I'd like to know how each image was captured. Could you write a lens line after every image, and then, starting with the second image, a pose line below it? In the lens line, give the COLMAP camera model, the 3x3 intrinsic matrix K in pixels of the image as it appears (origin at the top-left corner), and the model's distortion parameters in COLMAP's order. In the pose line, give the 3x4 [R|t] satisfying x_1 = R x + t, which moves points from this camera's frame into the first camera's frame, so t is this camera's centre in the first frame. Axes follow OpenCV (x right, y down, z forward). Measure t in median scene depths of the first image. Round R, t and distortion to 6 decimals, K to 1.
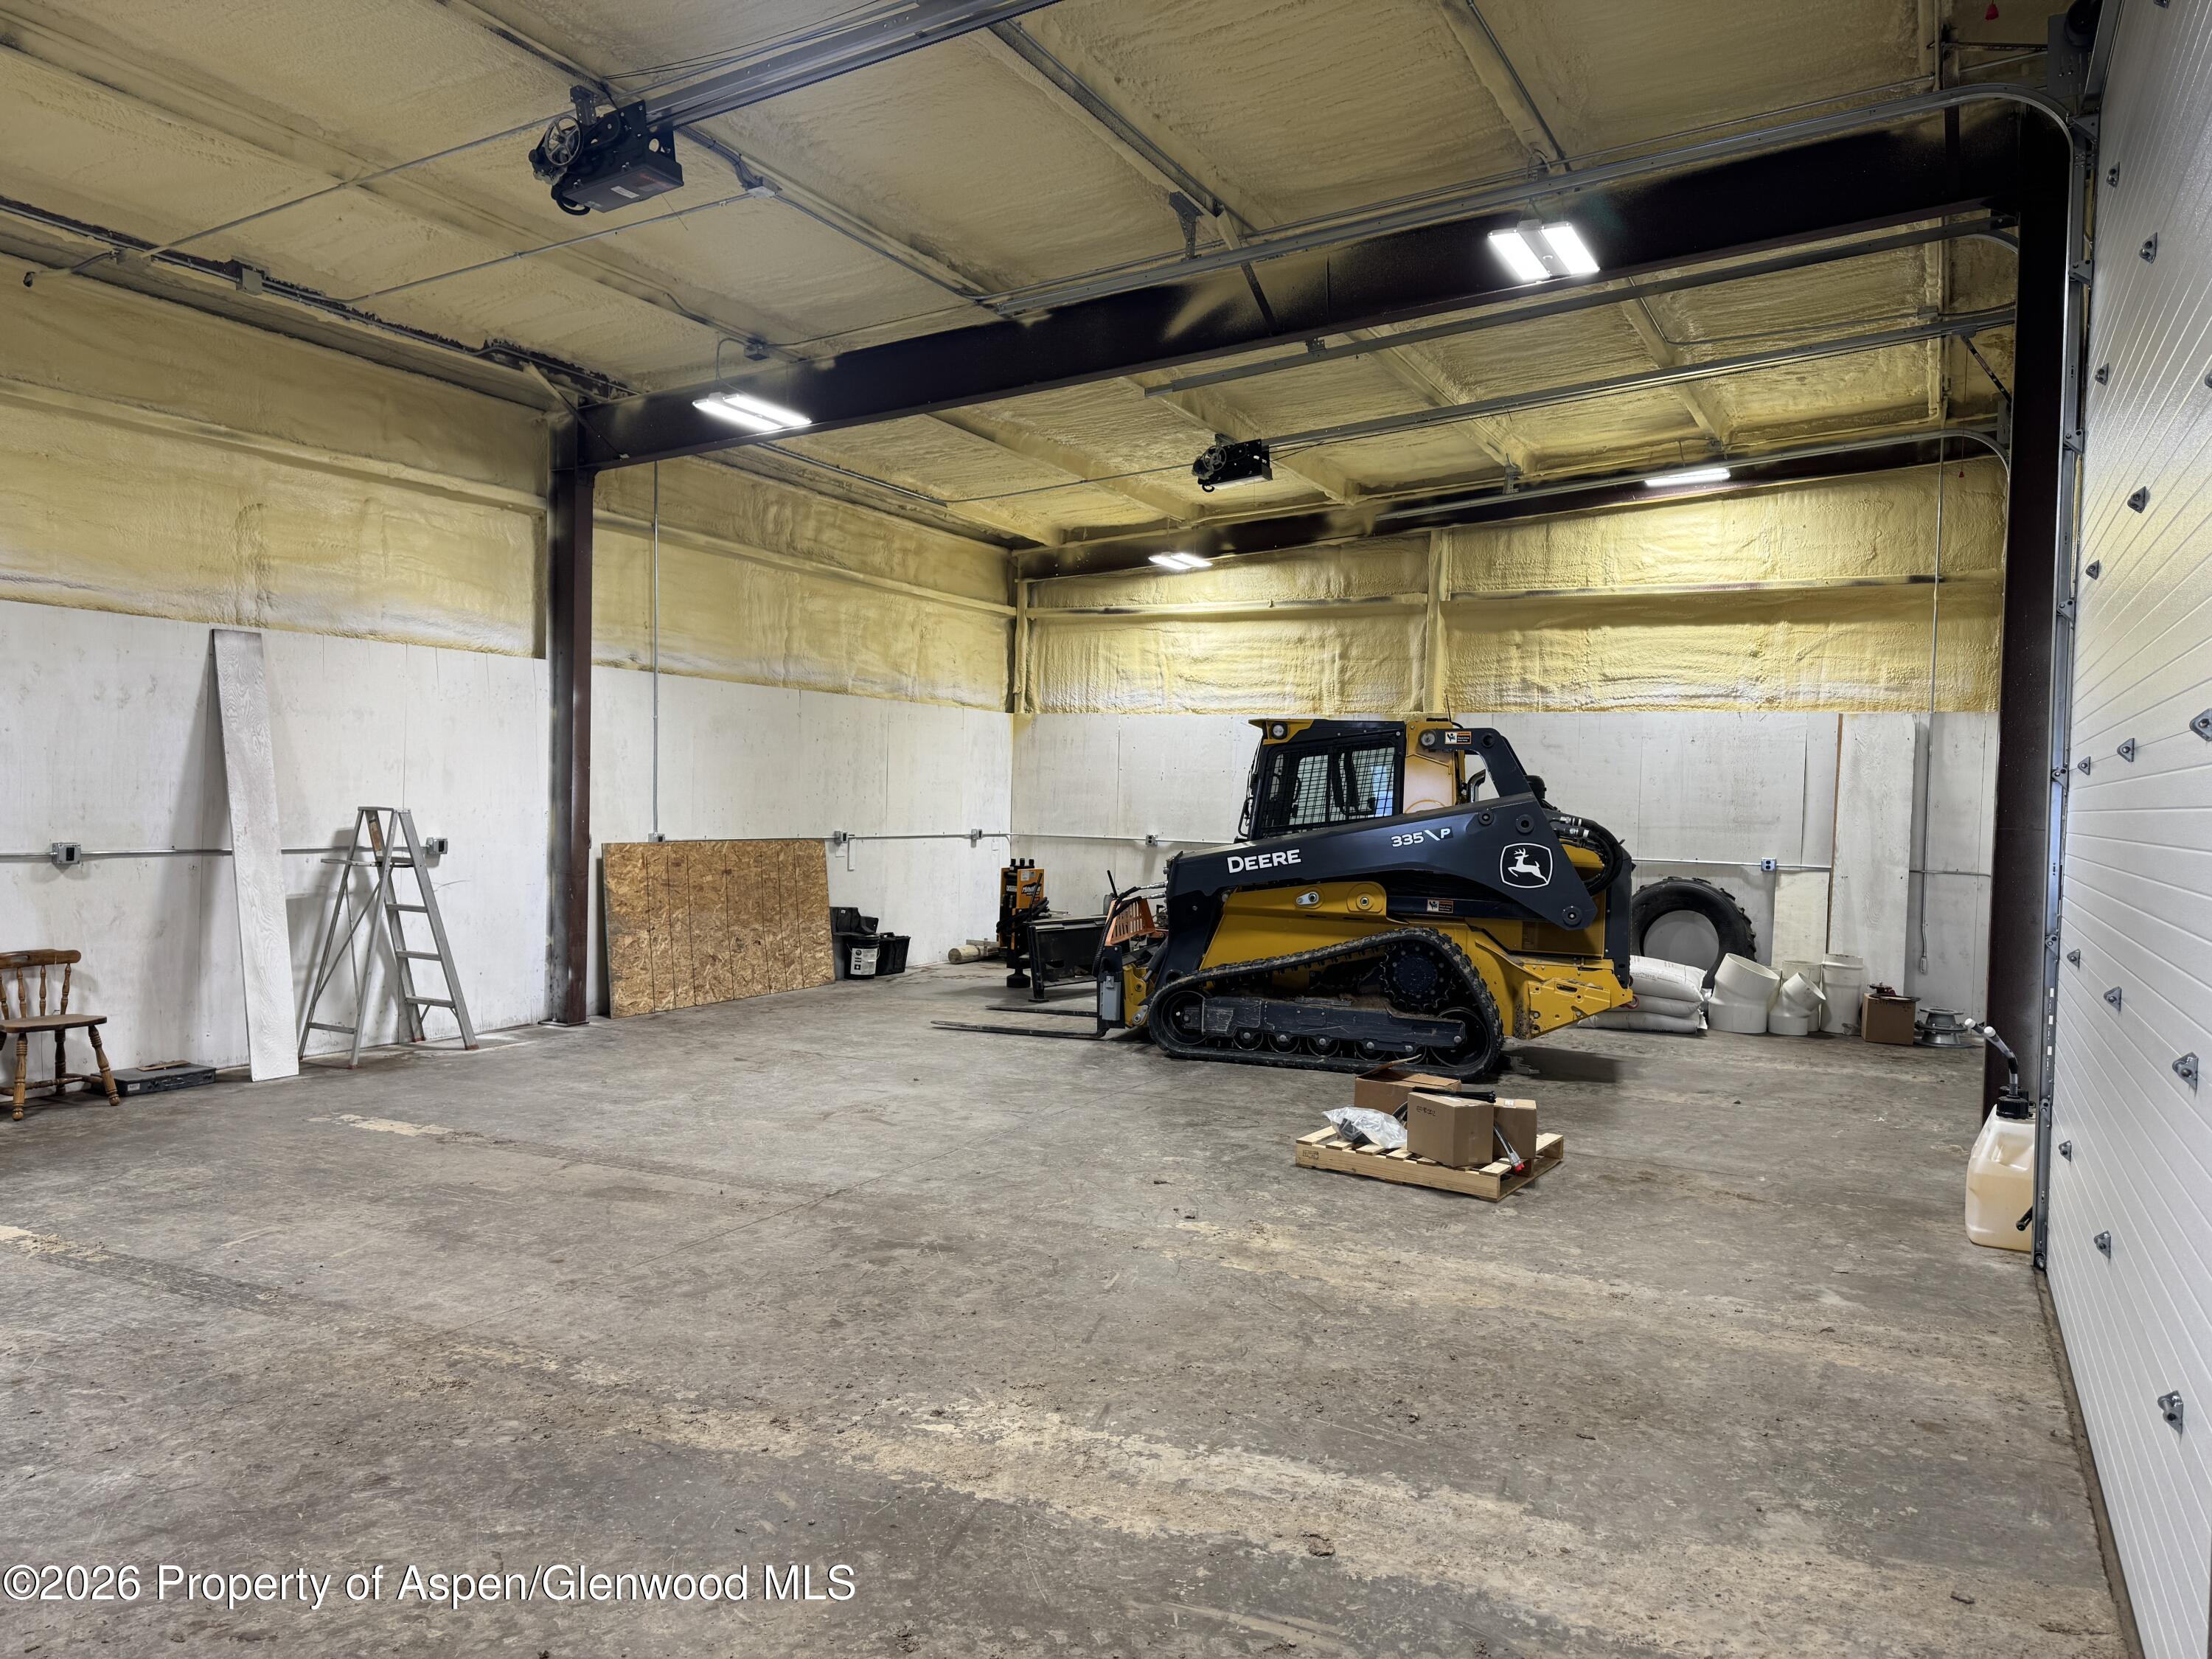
lens RADIAL K [[1525.3, 0, 1106.0], [0, 1525.3, 829.5], [0, 0, 1]] dist [0.056338, 0.024824]
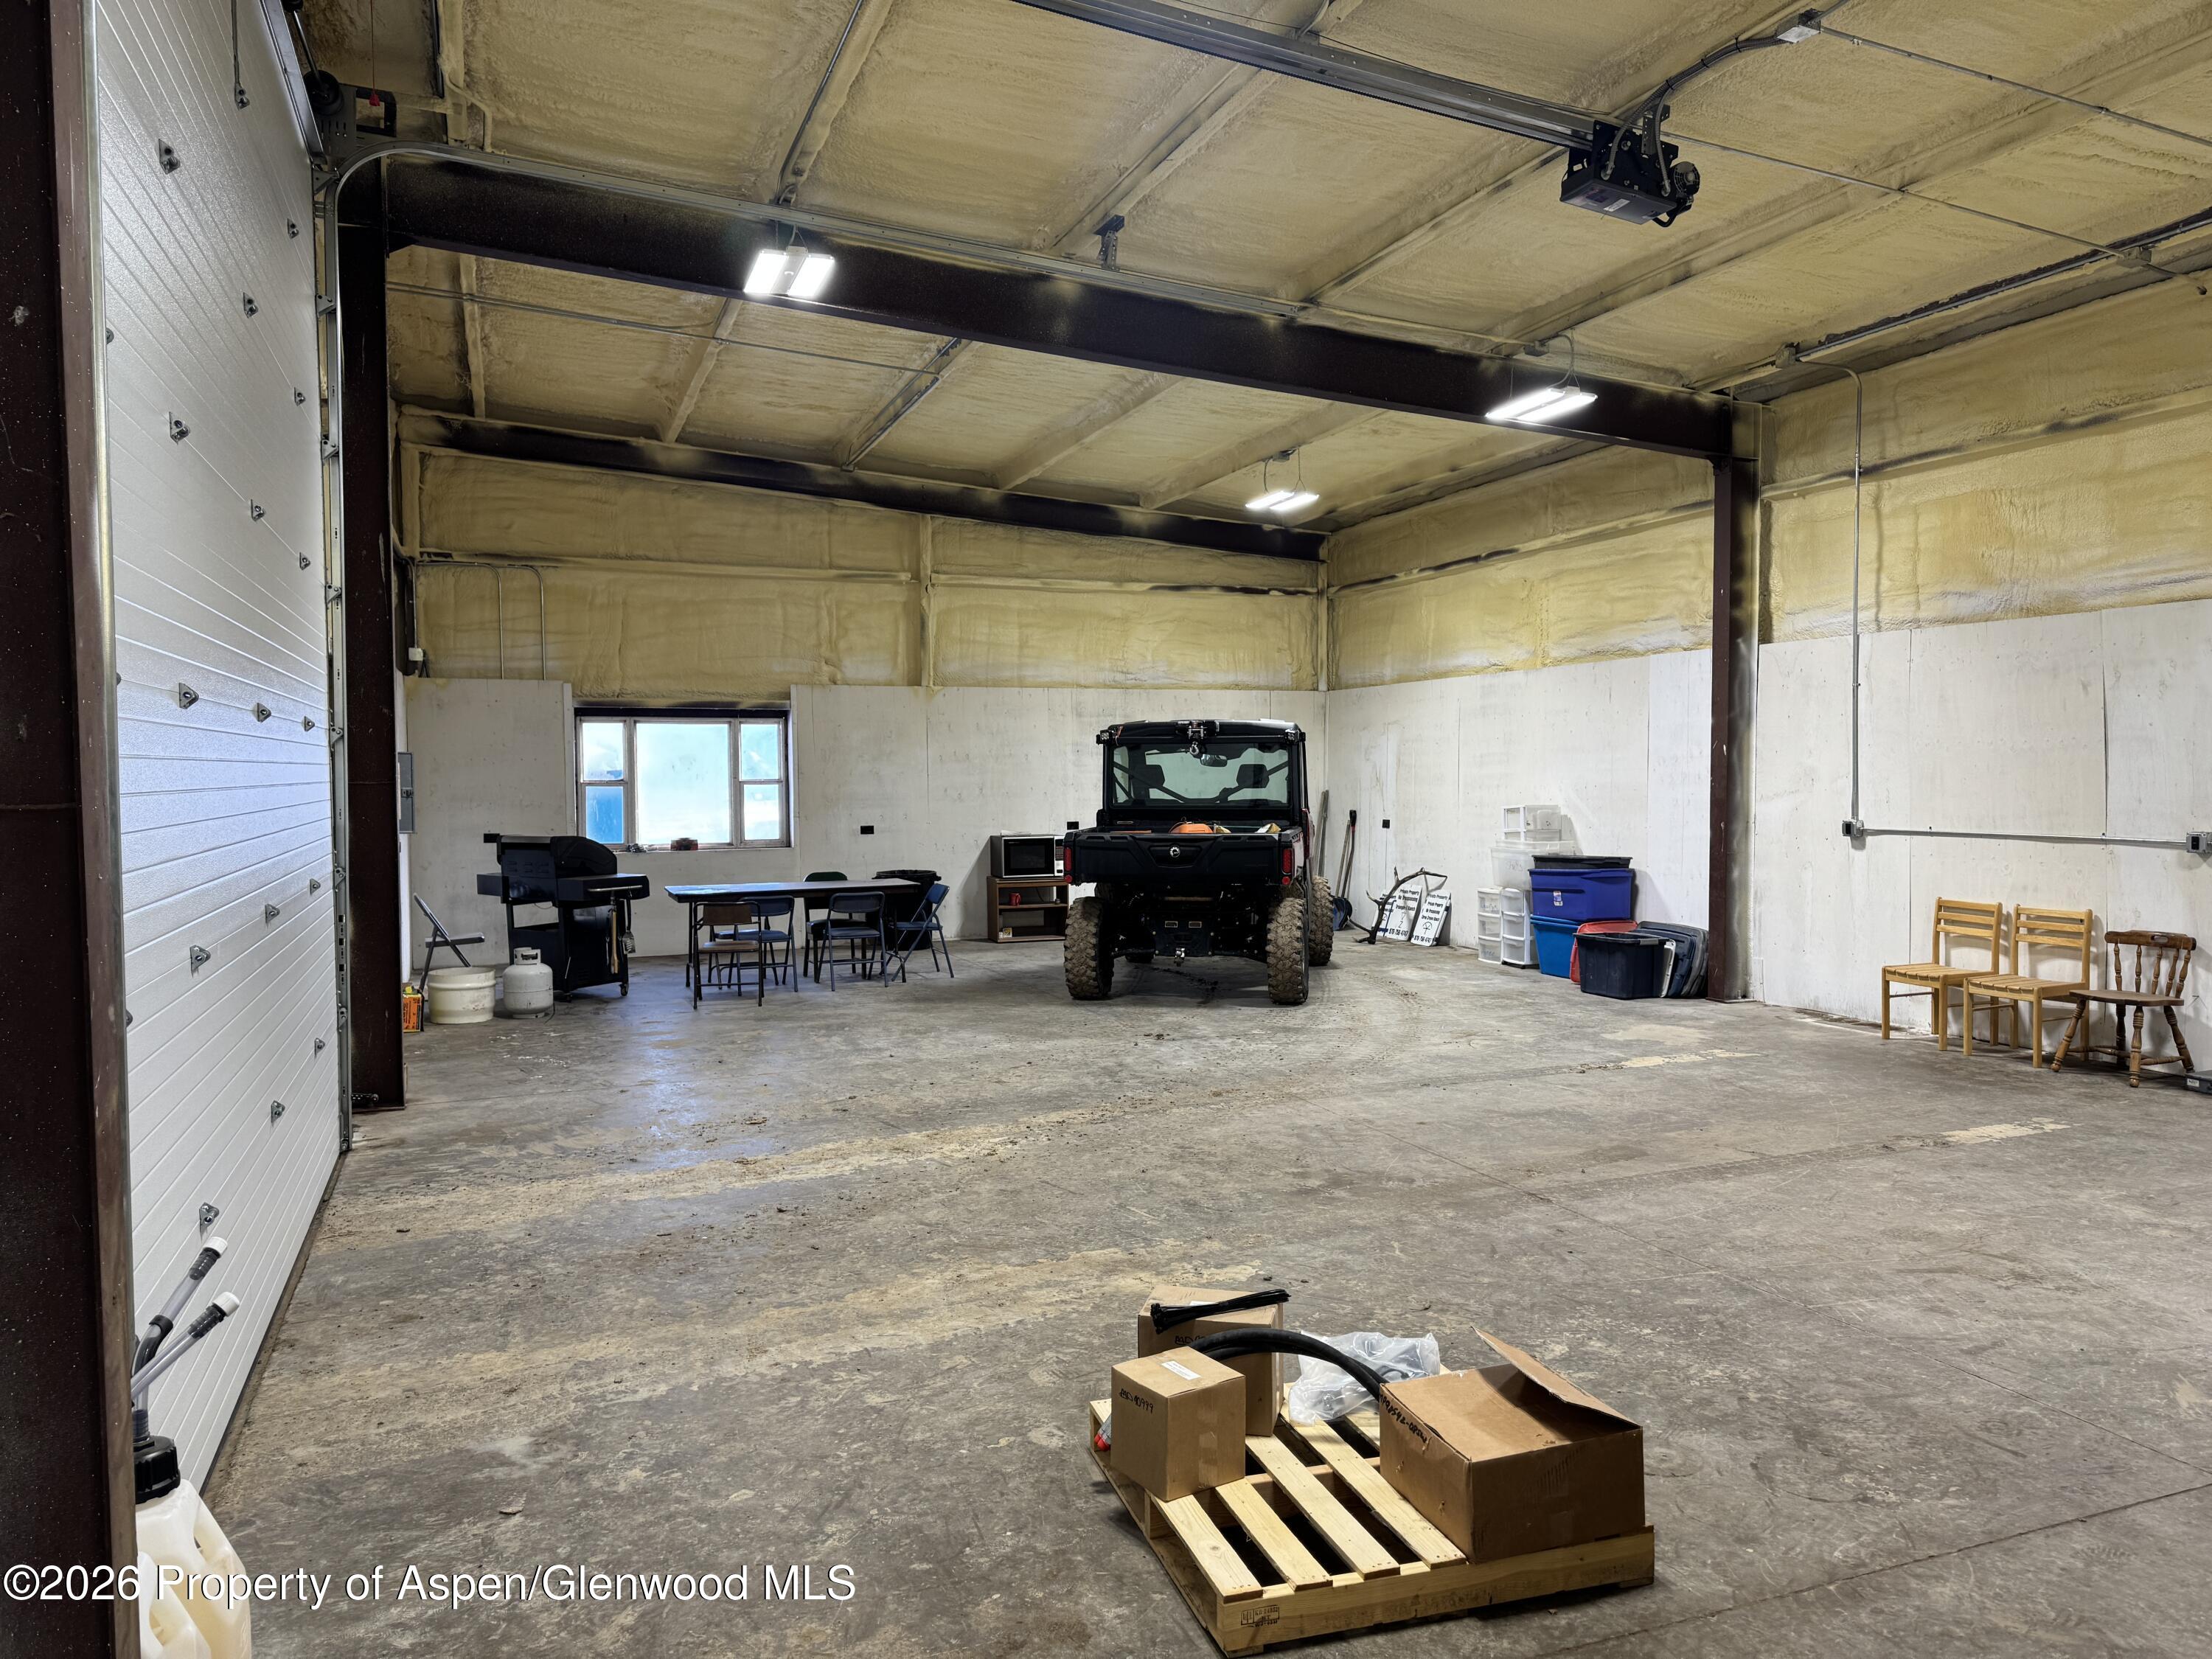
lens RADIAL K [[1395.1, 0, 1106.0], [0, 1395.1, 829.5], [0, 0, 1]] dist [0.109628, -0.001821]
pose [[-0.619607, 0.017261, -0.784723, 0.808081], [-0.029272, 0.998555, 0.045077, -0.024241], [0.784366, 0.050901, -0.618206, 1.593026]]
